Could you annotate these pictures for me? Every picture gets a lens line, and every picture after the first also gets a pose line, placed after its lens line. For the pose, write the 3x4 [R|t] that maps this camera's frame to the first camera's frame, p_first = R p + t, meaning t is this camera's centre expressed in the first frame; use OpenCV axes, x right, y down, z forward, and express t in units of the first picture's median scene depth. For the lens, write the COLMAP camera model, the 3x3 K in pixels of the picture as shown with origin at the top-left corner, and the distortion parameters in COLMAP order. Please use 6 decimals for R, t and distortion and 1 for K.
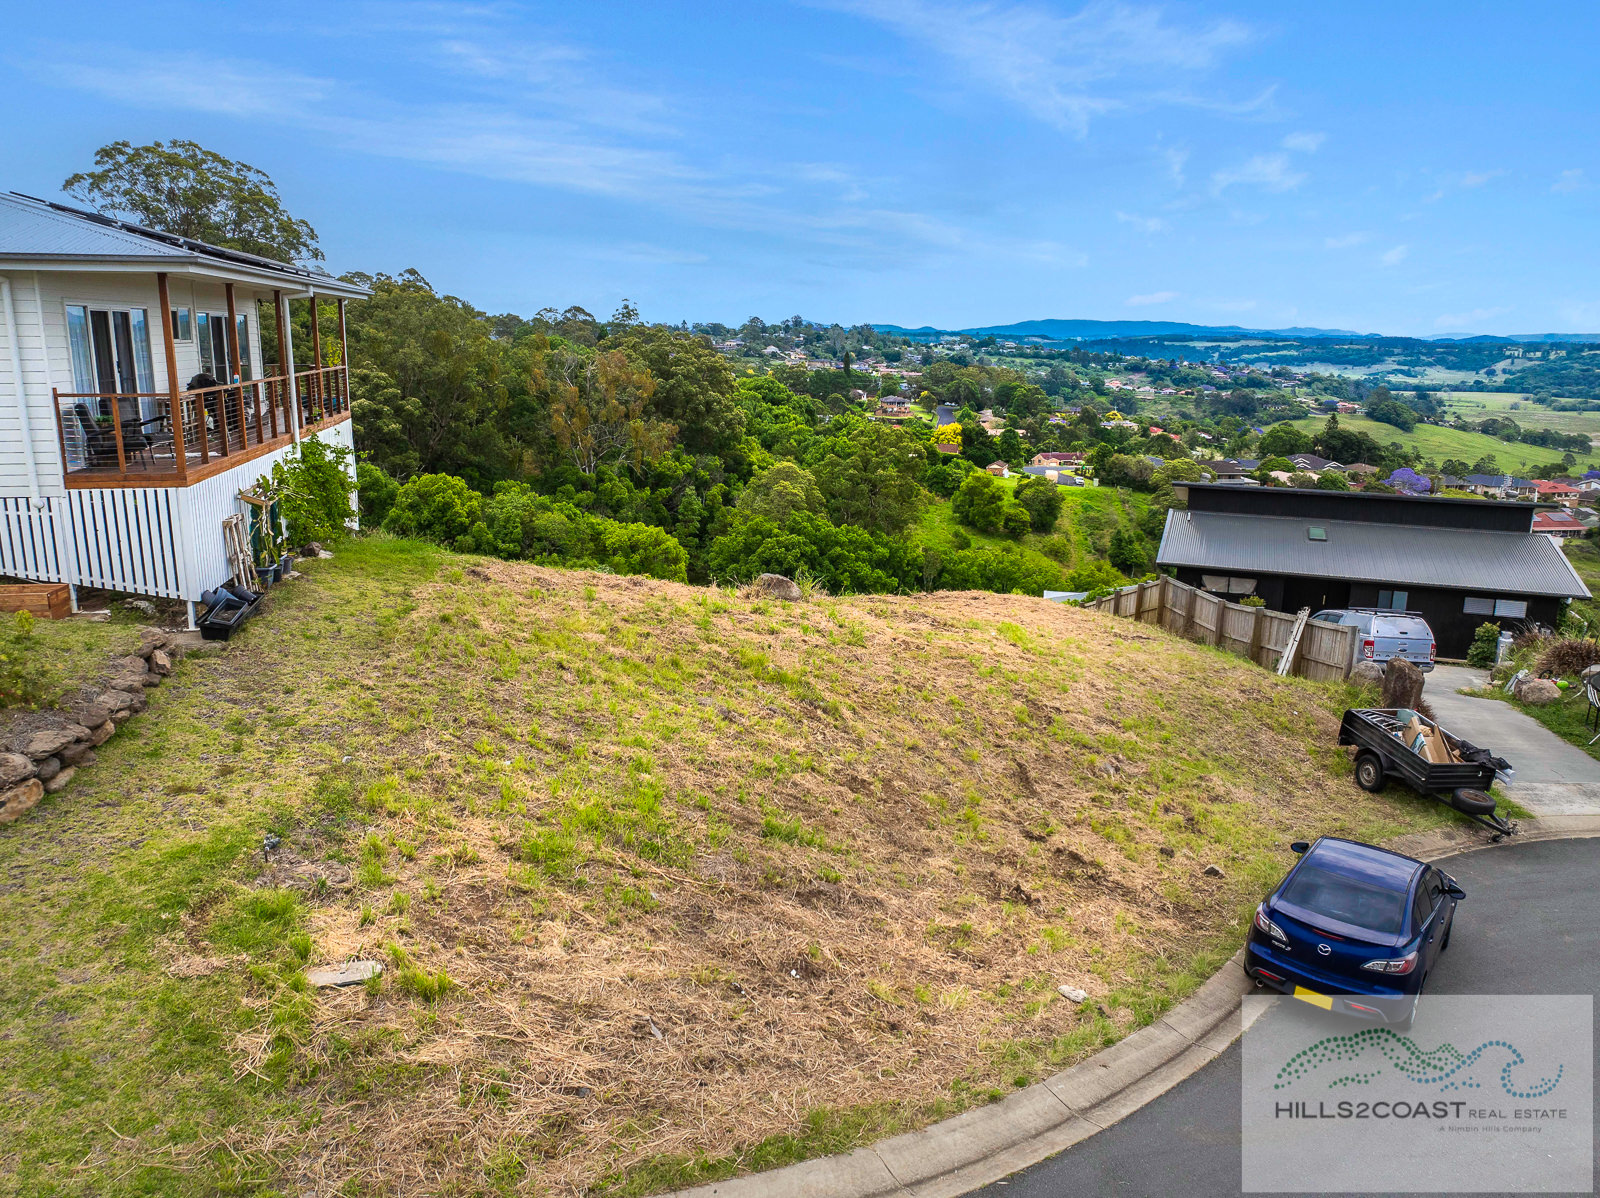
lens RADIAL K [[1119.5, 0, 806.0], [0, 1119.5, 598.1], [0, 0, 1]] dist [-0.048752, 0.015198]
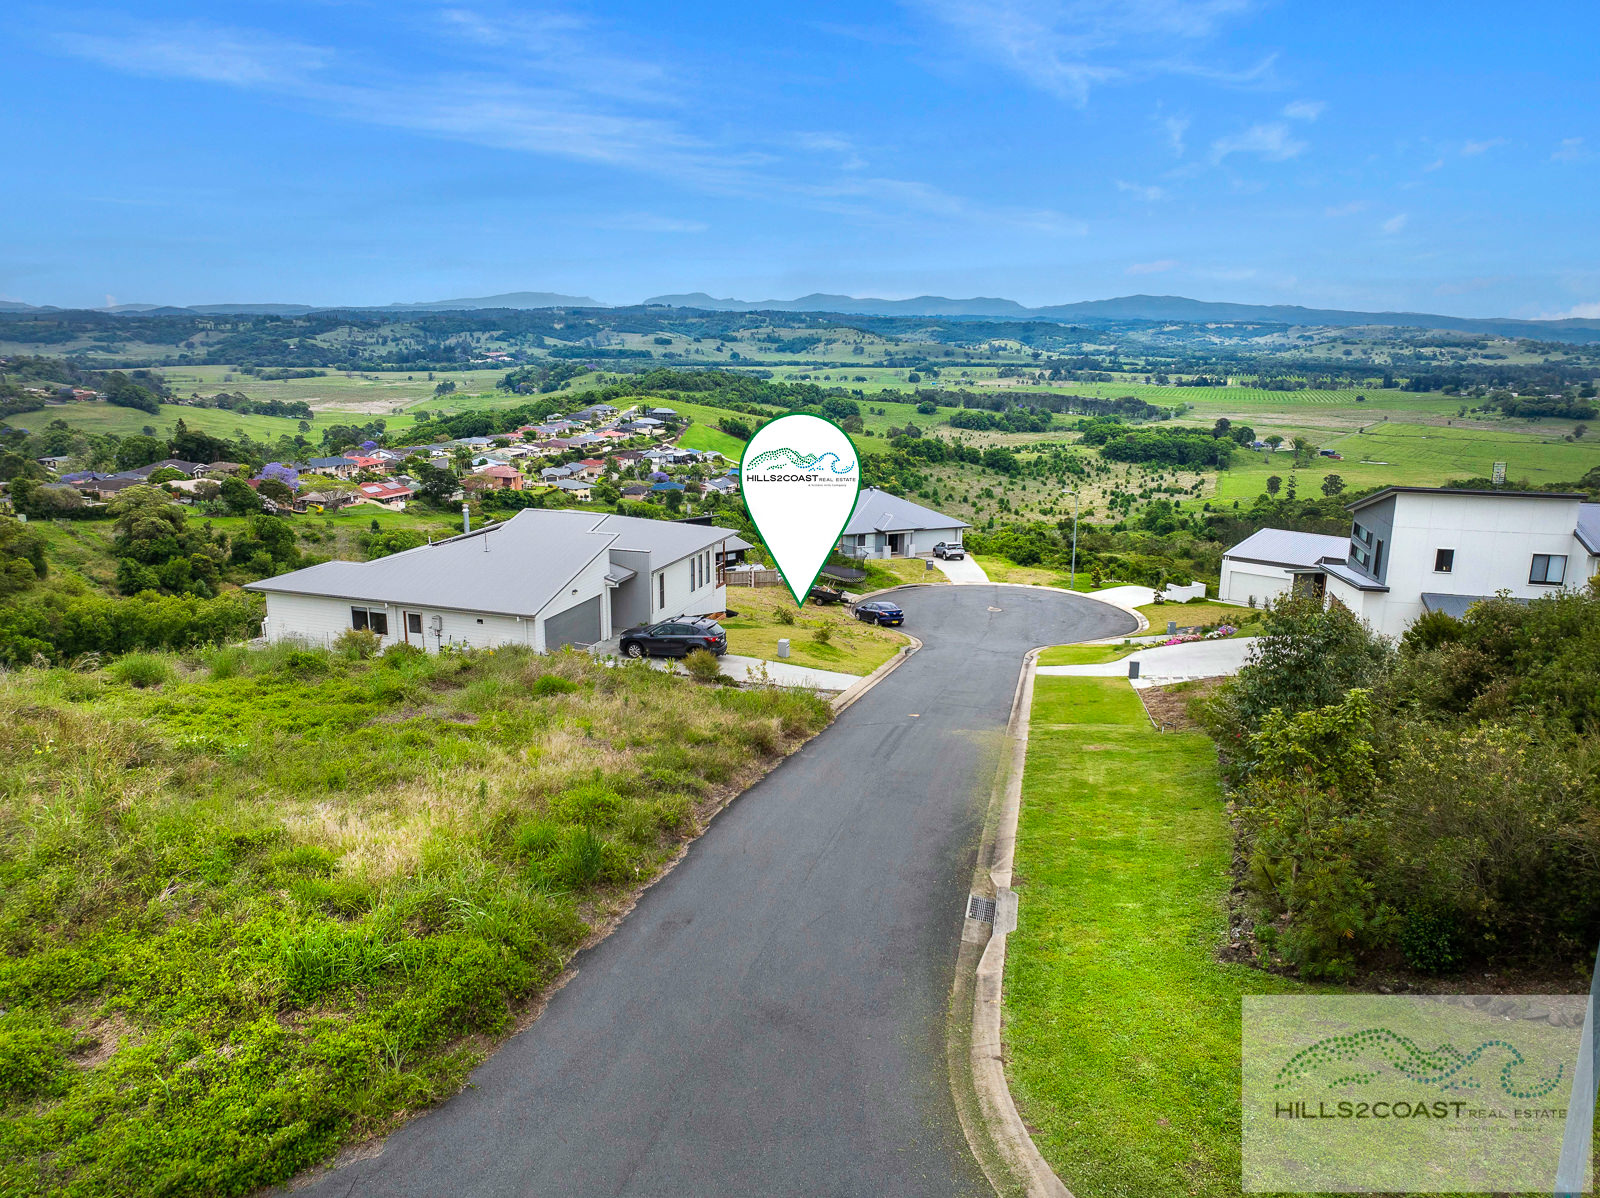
lens RADIAL K [[1119.5, 0, 802.9], [0, 1119.5, 583.2], [0, 0, 1]] dist [-0.048752, 0.015198]
pose [[0.495031, -0.201842, 0.845106, -0.214542], [0.191818, 0.974033, 0.120275, -0.029670], [-0.847437, 0.102567, 0.520894, -0.078339]]
